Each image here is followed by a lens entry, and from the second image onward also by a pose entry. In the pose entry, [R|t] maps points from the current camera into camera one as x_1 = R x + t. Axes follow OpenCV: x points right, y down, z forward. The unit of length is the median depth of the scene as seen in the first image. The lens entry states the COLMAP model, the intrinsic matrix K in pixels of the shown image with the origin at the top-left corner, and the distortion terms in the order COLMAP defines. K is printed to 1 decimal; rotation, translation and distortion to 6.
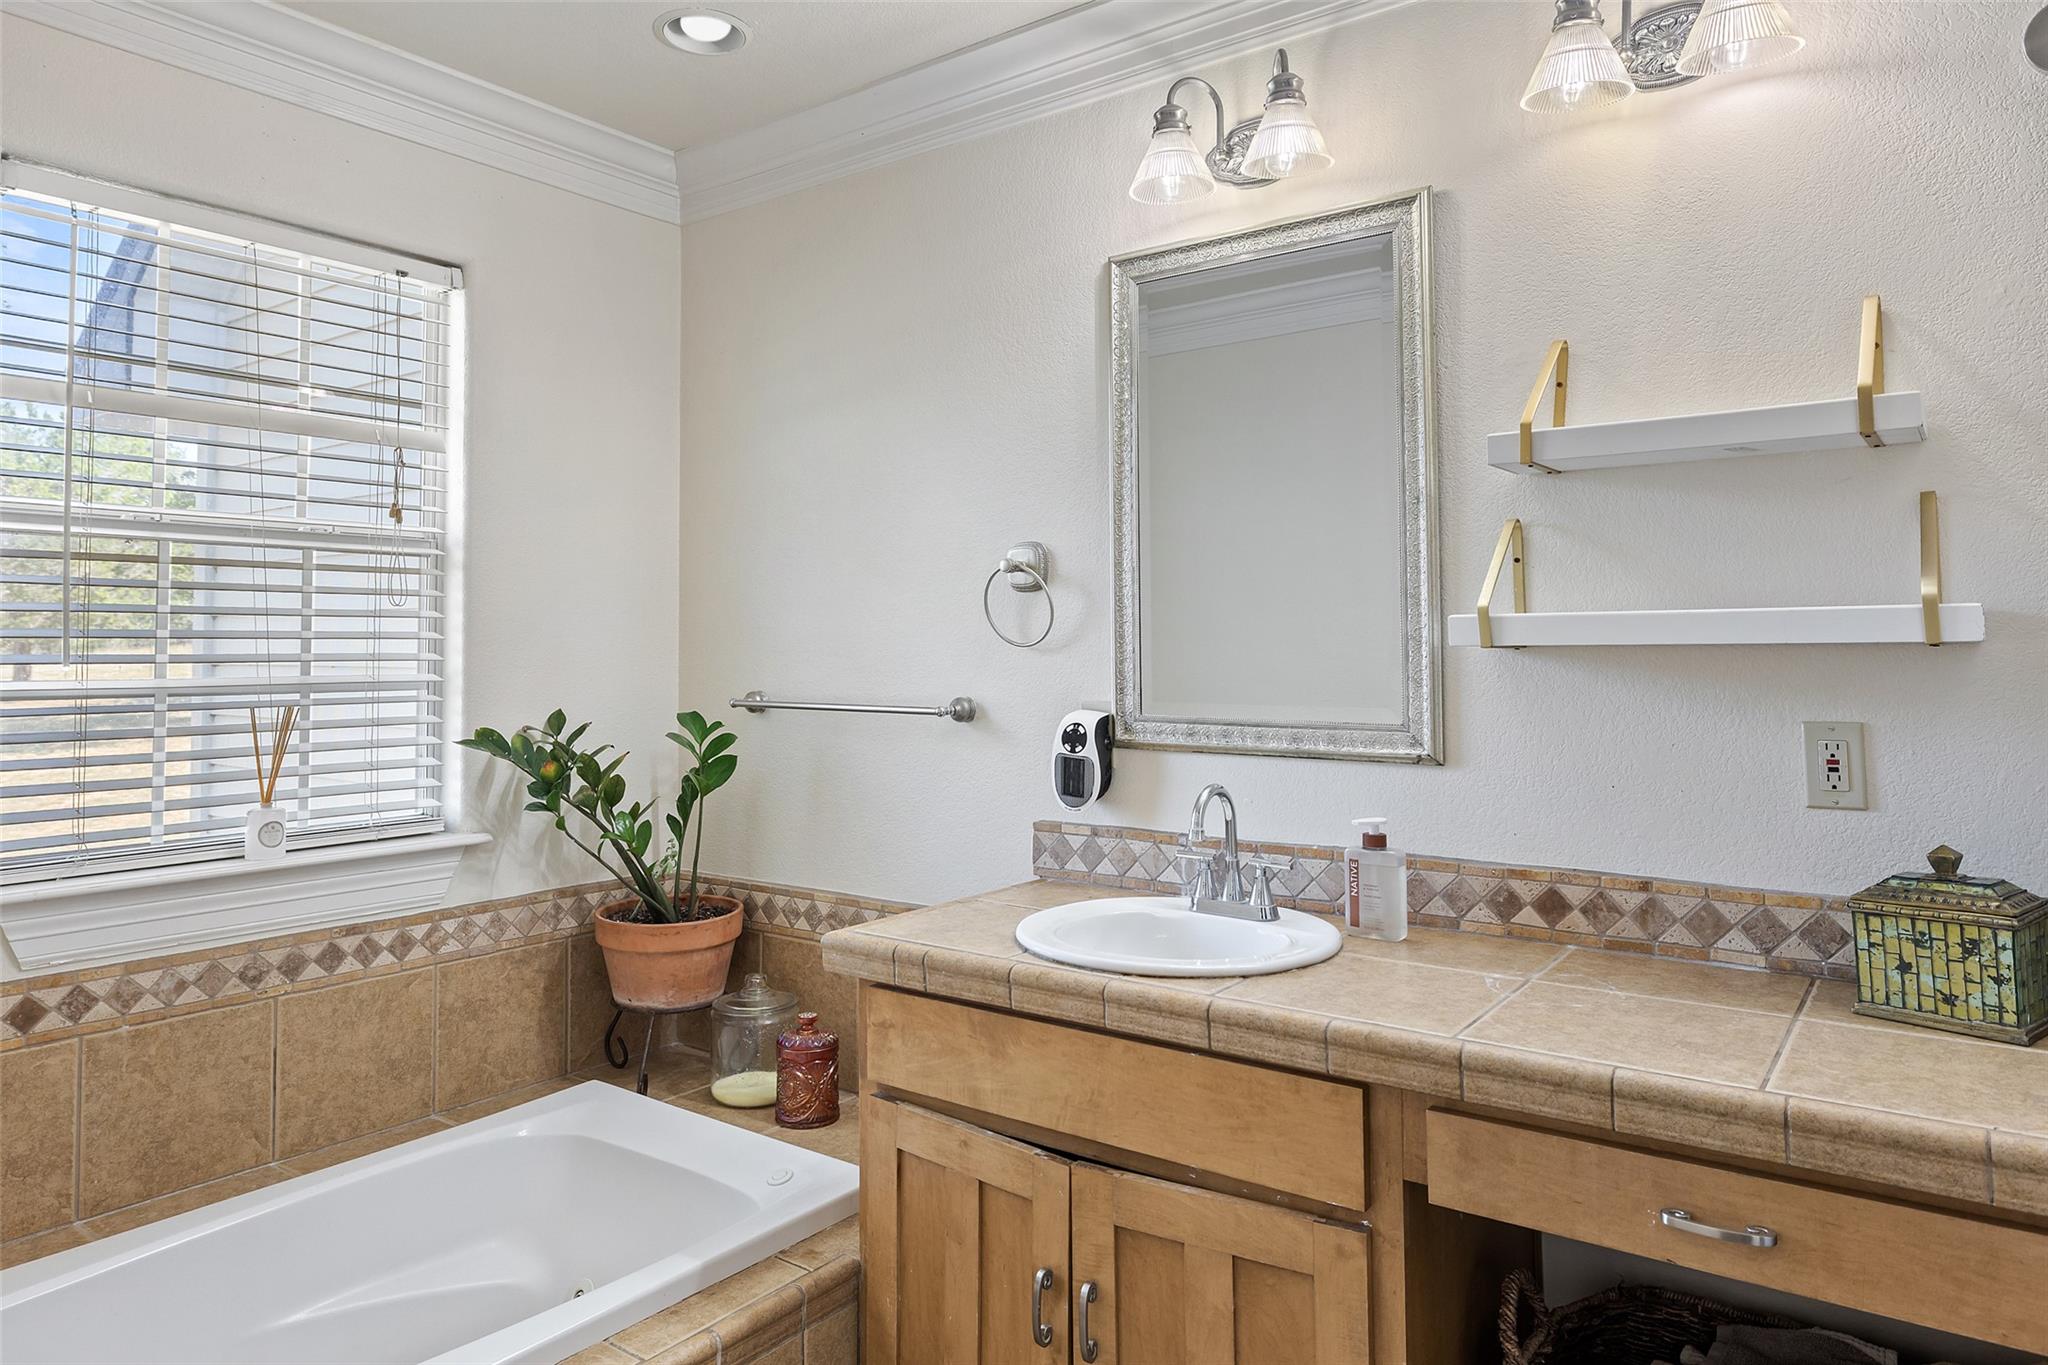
lens RADIAL K [[1283.1, 0, 1023.8], [0, 1283.1, 598.0], [0, 0, 1]] dist [-0.004080, 0.001711]
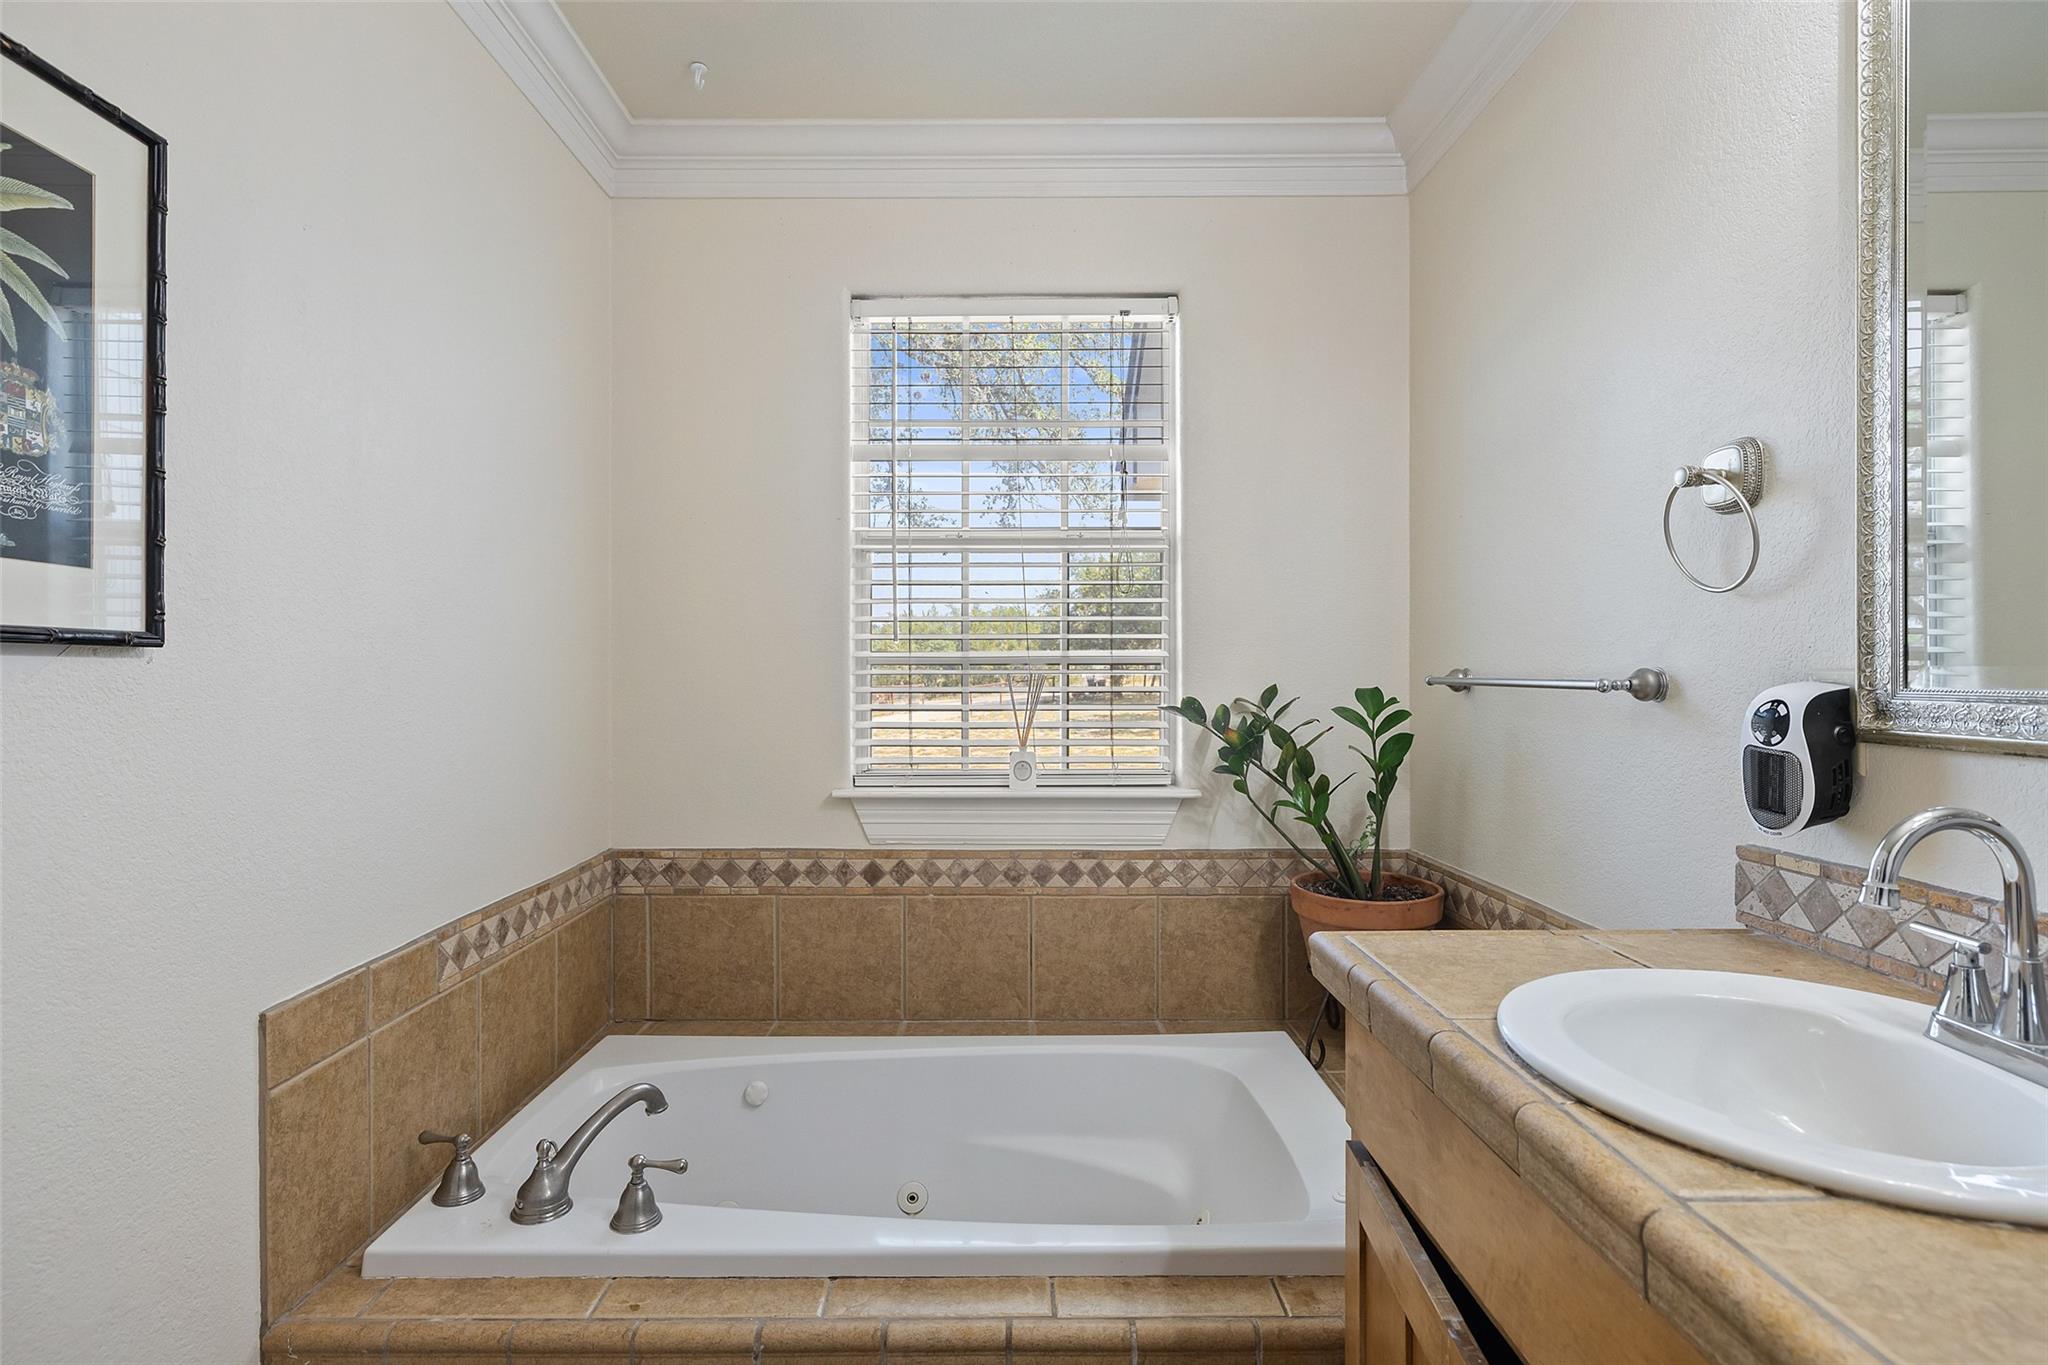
lens RADIAL K [[985.8, 0, 1024.0], [0, 985.8, 682.5], [0, 0, 1]] dist [-0.002294, 0.000816]
pose [[0.598426, 0.008289, -0.801135, 0.204135], [0.032523, 0.998871, 0.034629, 0.056994], [0.800517, -0.046778, 0.597481, 0.385911]]
